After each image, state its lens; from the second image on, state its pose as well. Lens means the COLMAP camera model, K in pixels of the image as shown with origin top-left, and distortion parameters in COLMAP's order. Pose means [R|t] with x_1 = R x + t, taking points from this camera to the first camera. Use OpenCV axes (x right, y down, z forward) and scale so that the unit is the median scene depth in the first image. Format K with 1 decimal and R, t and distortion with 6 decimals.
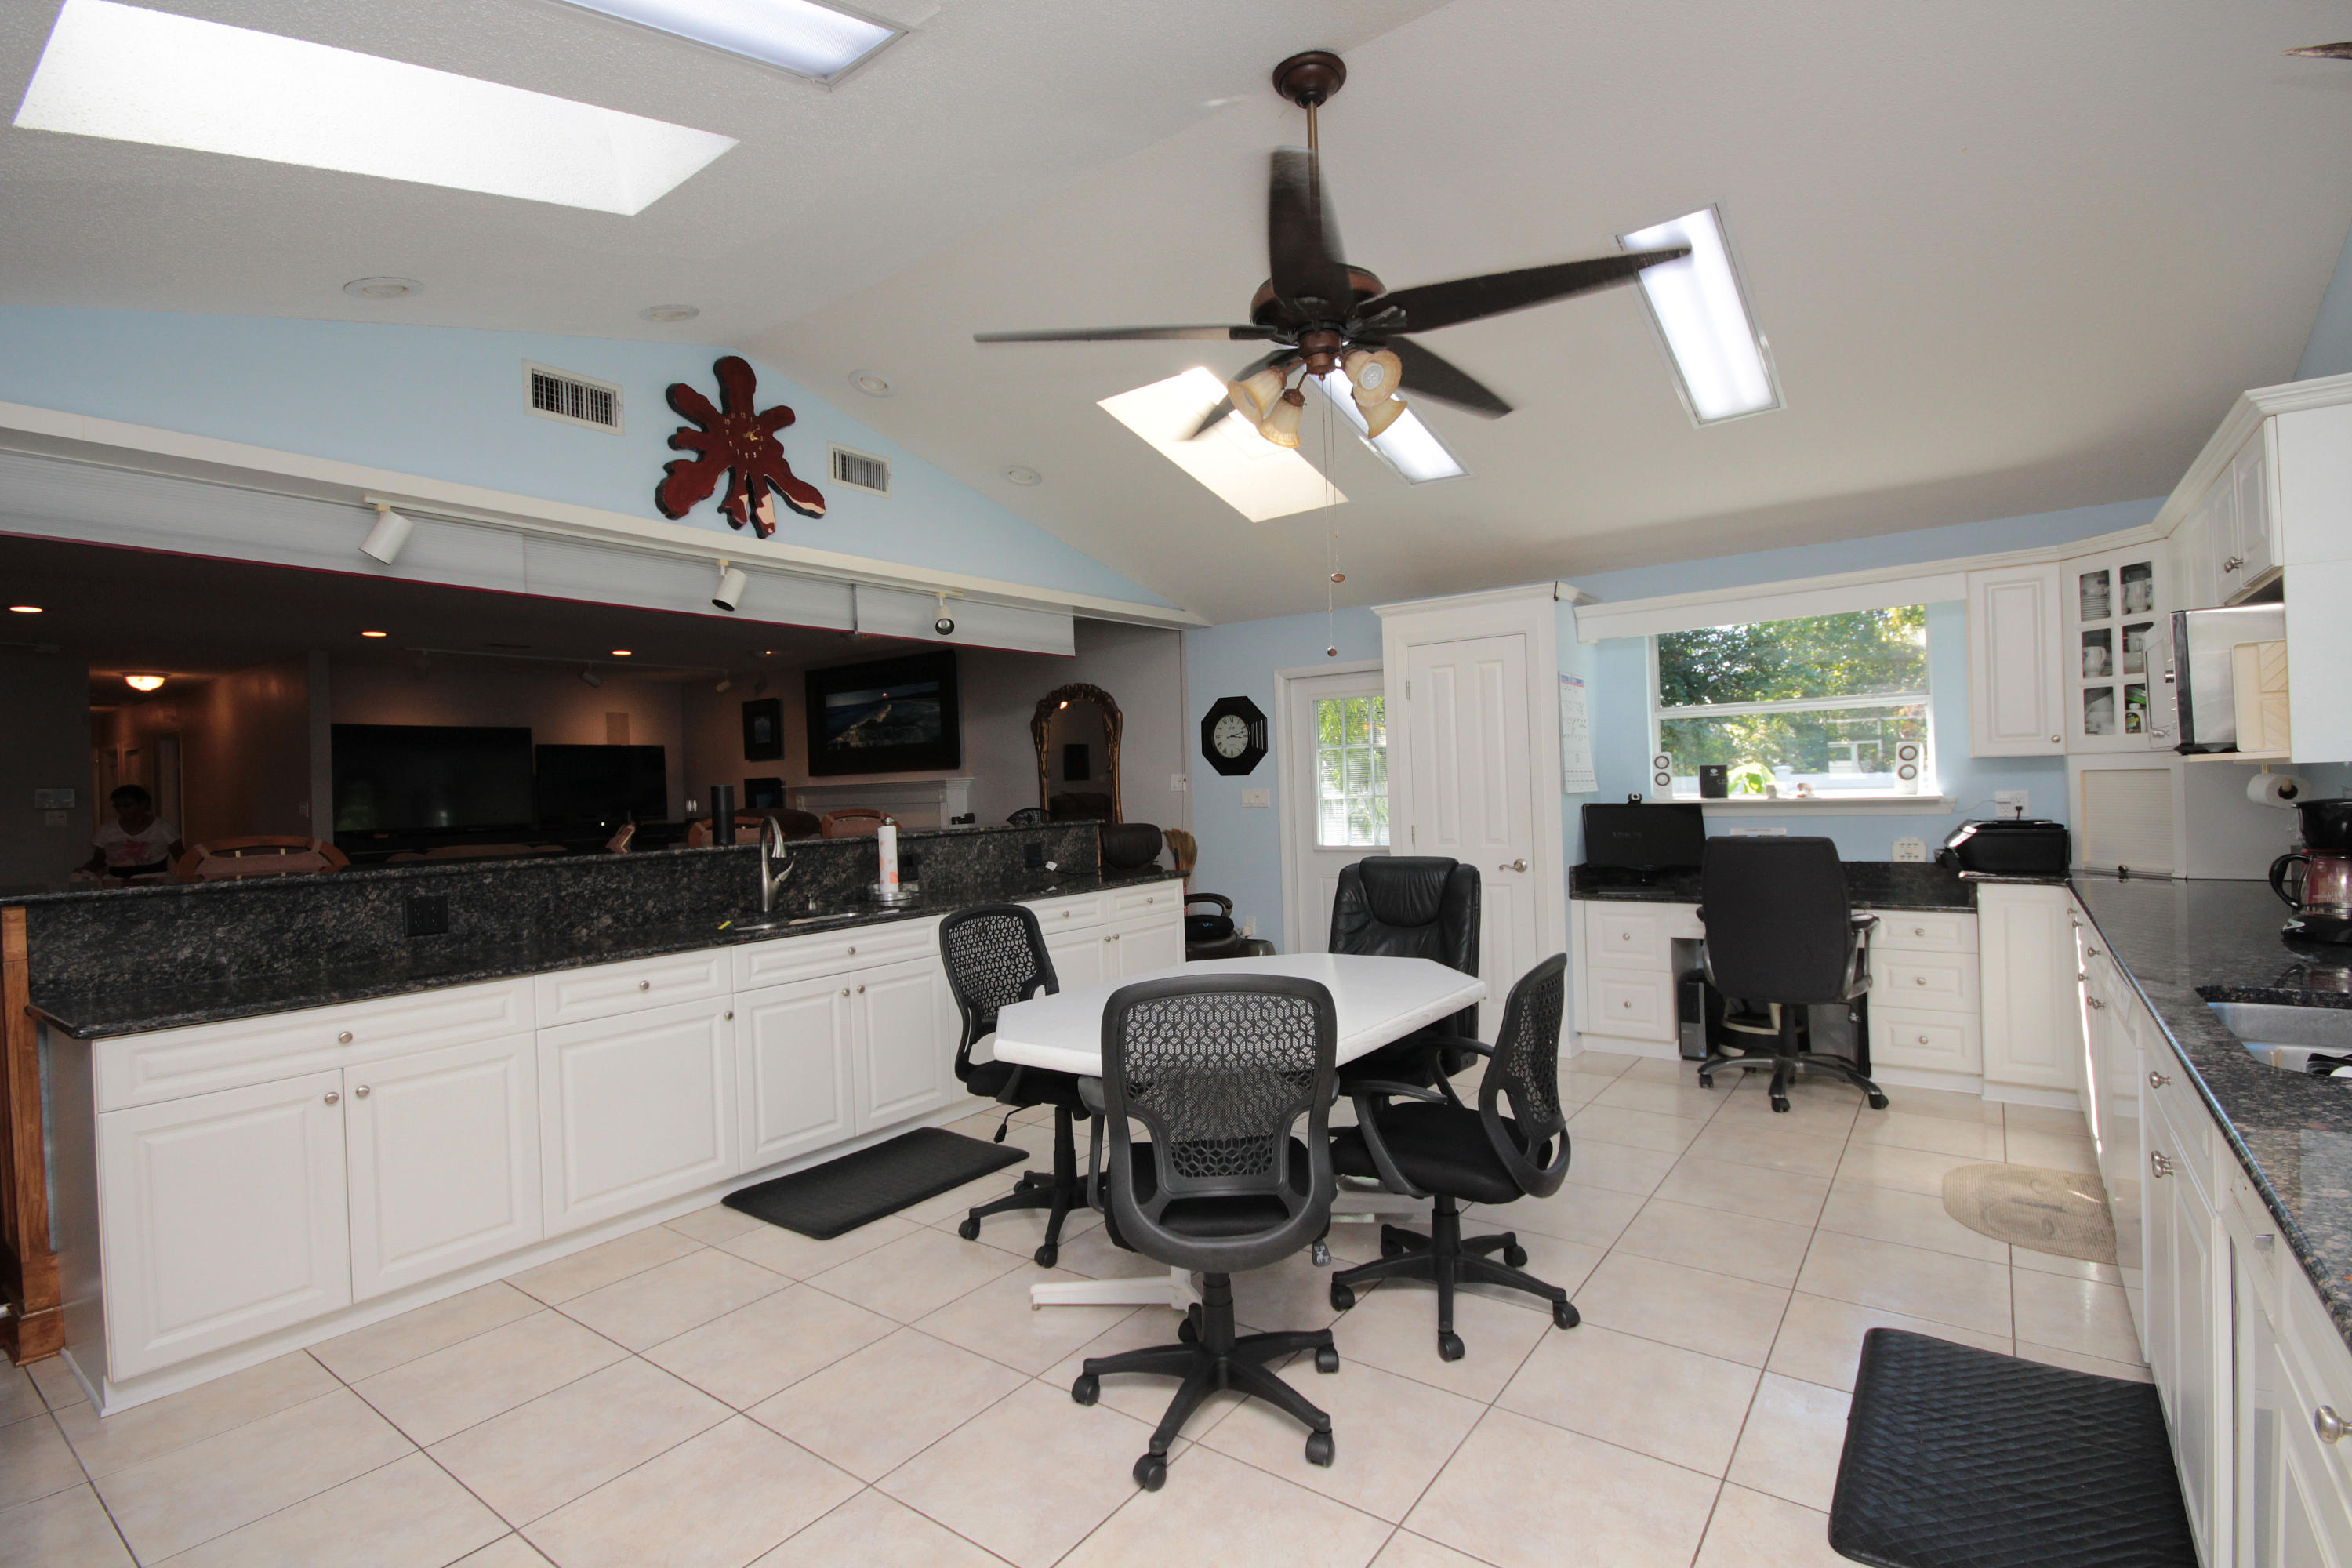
lens RADIAL K [[1094.2, 0, 1217.2], [0, 1094.2, 771.8], [0, 0, 1]] dist [-0.000040, 0.000362]
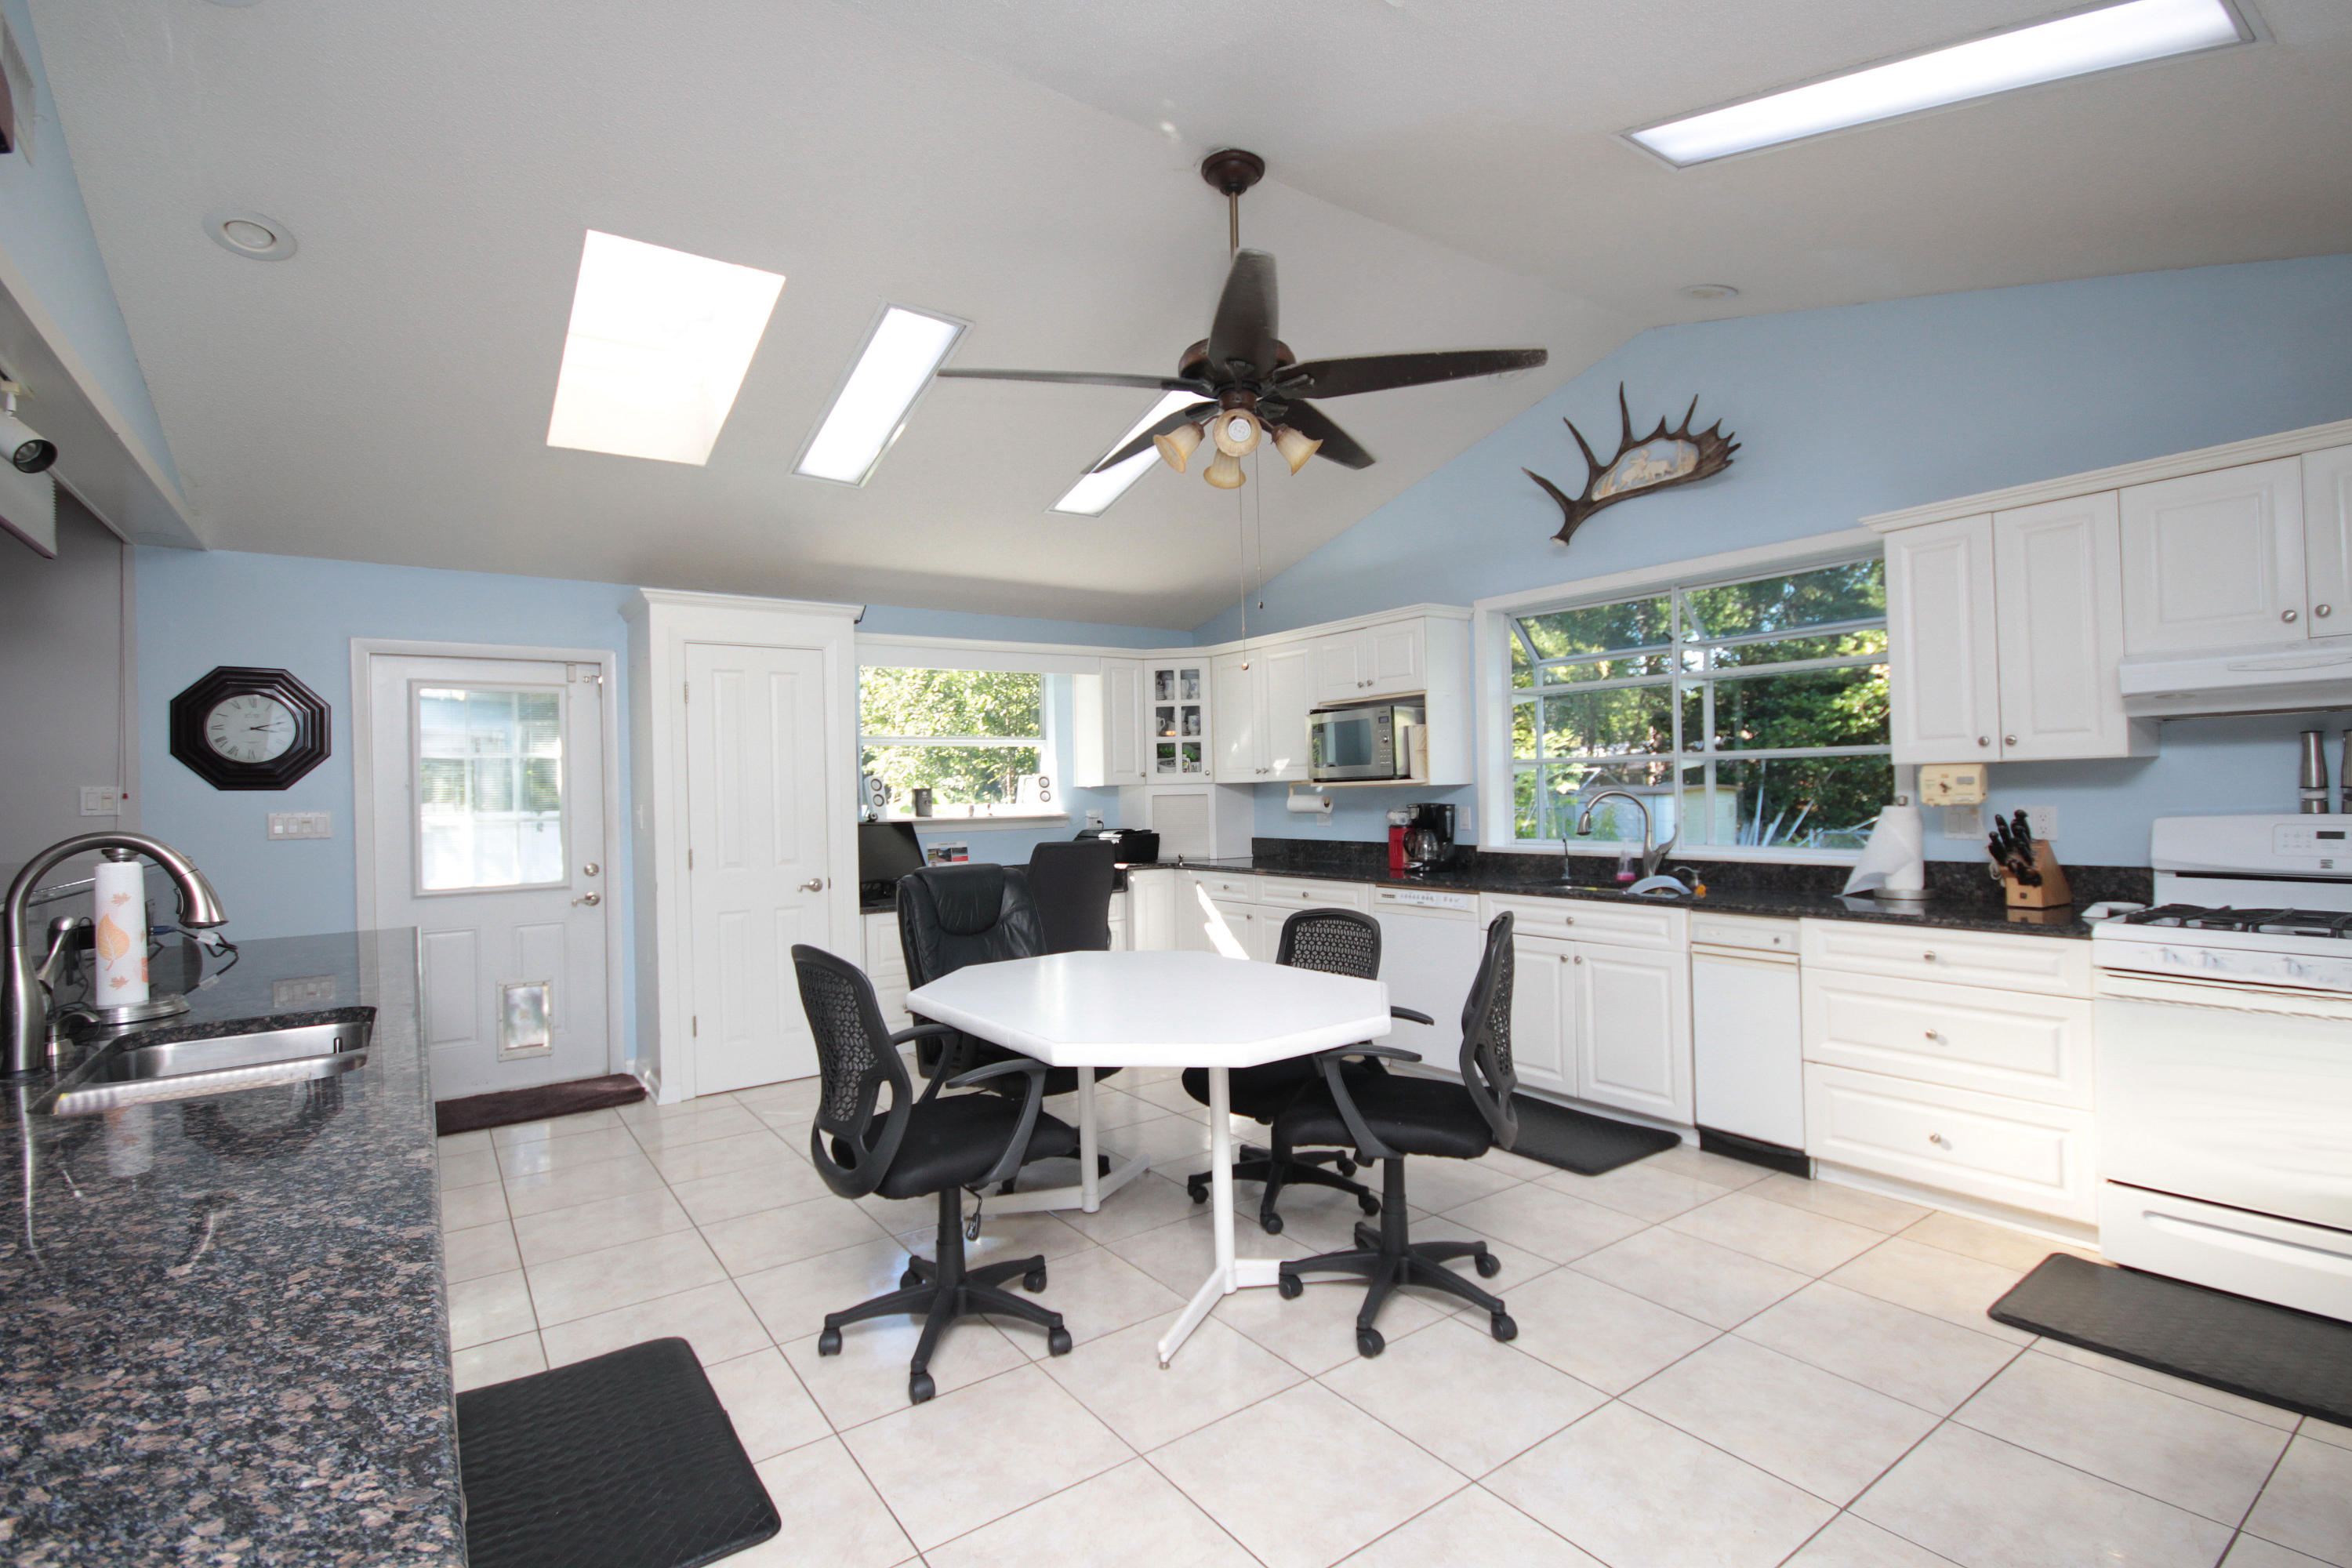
lens RADIAL K [[1094.2, 0, 1176.2], [0, 1094.2, 776.7], [0, 0, 1]] dist [-0.000040, 0.000362]
pose [[0.320237, 0.038277, 0.946564, -0.425898], [0.000419, 0.999178, -0.040547, 0.021959], [-0.947337, 0.013381, 0.319957, 0.296112]]
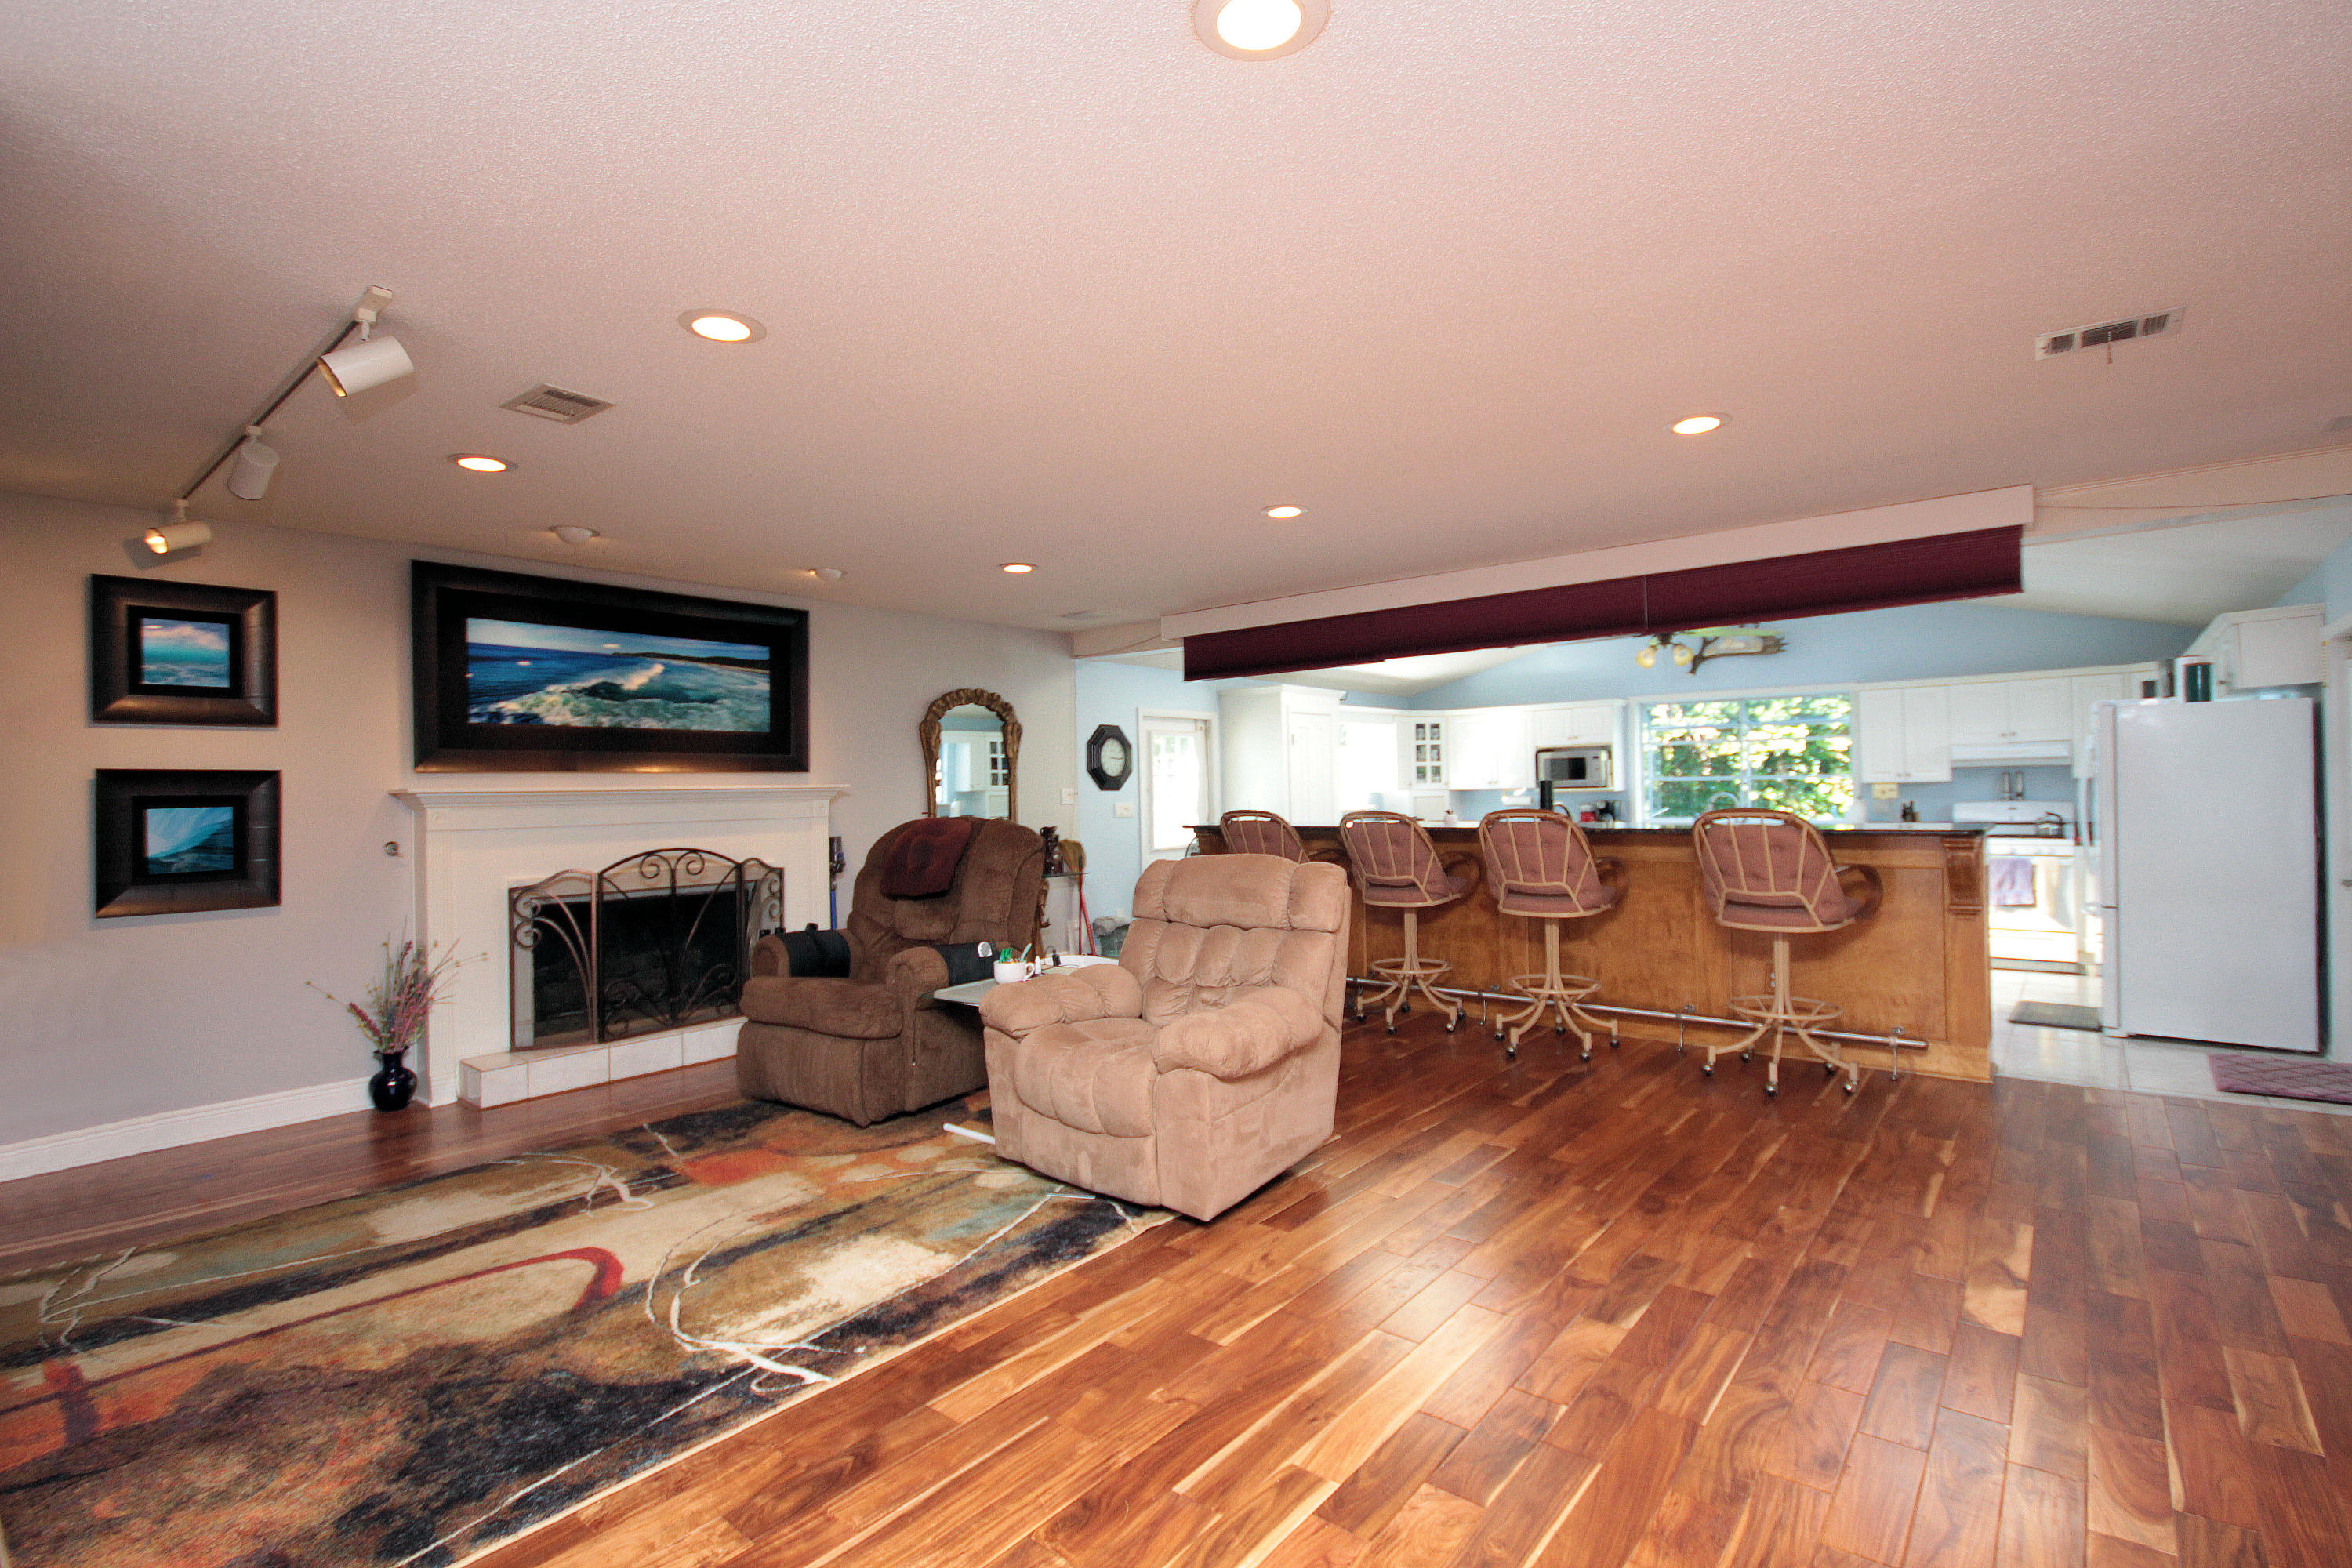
lens RADIAL K [[1094.2, 0, 1174.6], [0, 1094.2, 791.0], [0, 0, 1]] dist [-0.000040, 0.000362]
pose [[0.082712, 0.034305, 0.995983, -1.202262], [0.004063, 0.999387, -0.034759, 0.047192], [-0.996565, 0.006921, 0.082522, 0.856275]]
